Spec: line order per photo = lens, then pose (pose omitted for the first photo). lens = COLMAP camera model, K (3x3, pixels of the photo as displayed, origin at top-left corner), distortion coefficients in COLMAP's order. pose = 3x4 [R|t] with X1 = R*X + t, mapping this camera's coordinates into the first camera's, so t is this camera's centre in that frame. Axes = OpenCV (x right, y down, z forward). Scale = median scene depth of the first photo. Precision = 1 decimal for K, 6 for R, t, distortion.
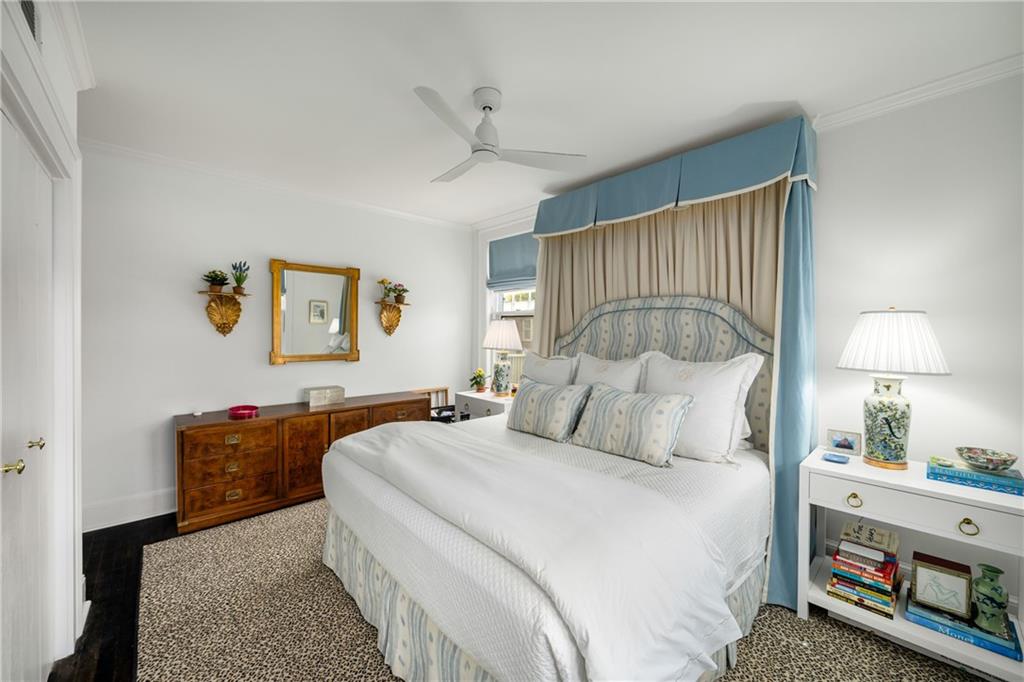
lens RADIAL K [[385.9, 0, 496.3], [0, 385.9, 335.2], [0, 0, 1]] dist [-0.006871, 0.000738]
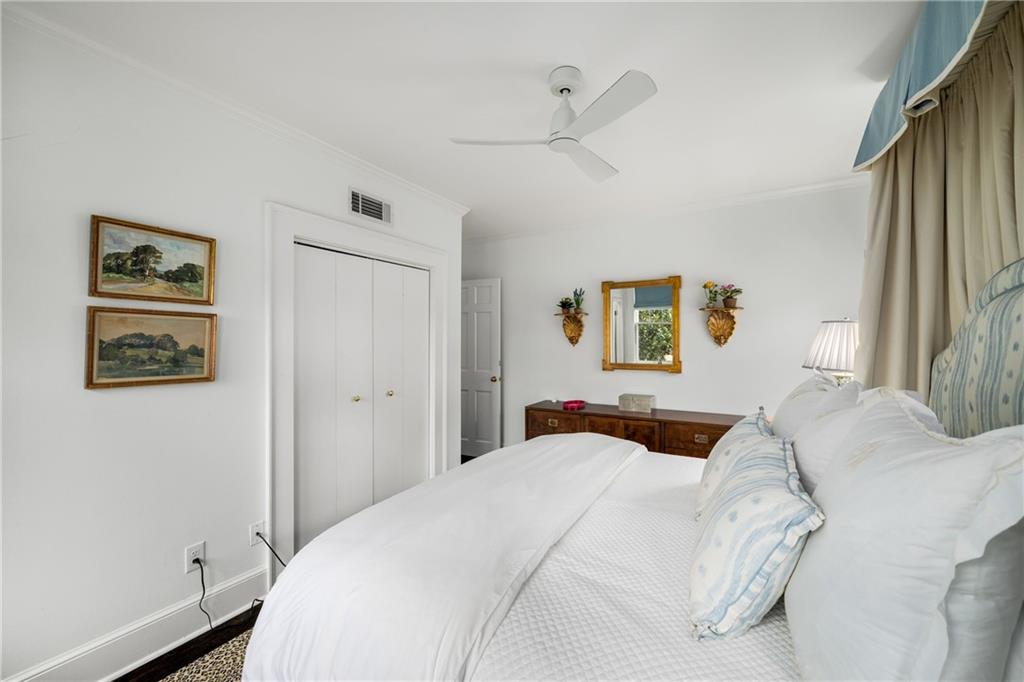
lens RADIAL K [[385.9, 0, 524.2], [0, 385.9, 340.7], [0, 0, 1]] dist [-0.006871, 0.000738]
pose [[0.324987, -0.008972, -0.945676, 0.433637], [-0.006908, 0.999906, -0.011861, 0.001215], [0.945693, 0.010388, 0.324895, 0.348096]]
